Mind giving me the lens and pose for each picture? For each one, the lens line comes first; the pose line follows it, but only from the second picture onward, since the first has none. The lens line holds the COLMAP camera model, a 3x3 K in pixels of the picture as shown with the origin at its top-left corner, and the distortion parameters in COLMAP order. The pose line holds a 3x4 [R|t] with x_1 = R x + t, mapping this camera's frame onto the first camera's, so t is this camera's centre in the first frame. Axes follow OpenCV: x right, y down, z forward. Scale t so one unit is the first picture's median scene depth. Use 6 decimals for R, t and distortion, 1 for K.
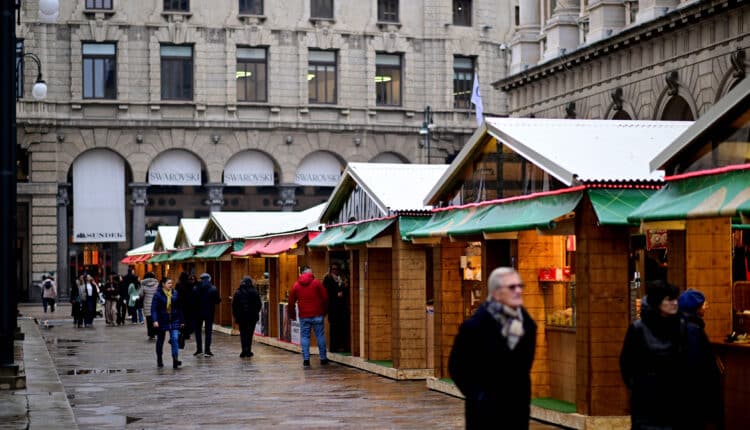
lens RADIAL K [[1787.7, 0, 374.8], [0, 1787.7, 214.3], [0, 0, 1]] dist [0.045922, 0.000000]
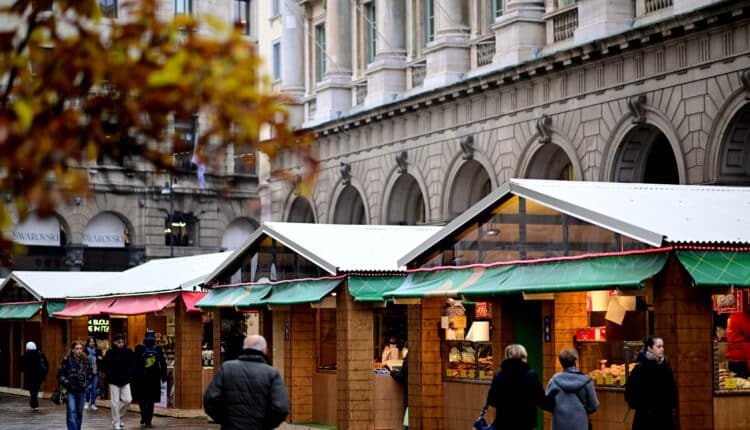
lens RADIAL K [[1787.7, 0, 375.2], [0, 1787.7, 216.3], [0, 0, 1]] dist [0.045922, 0.000000]
pose [[0.981083, 0.010990, 0.193273, -0.148956], [-0.004561, 0.999422, -0.033679, 0.000999], [-0.193532, 0.032161, 0.980567, 0.021006]]
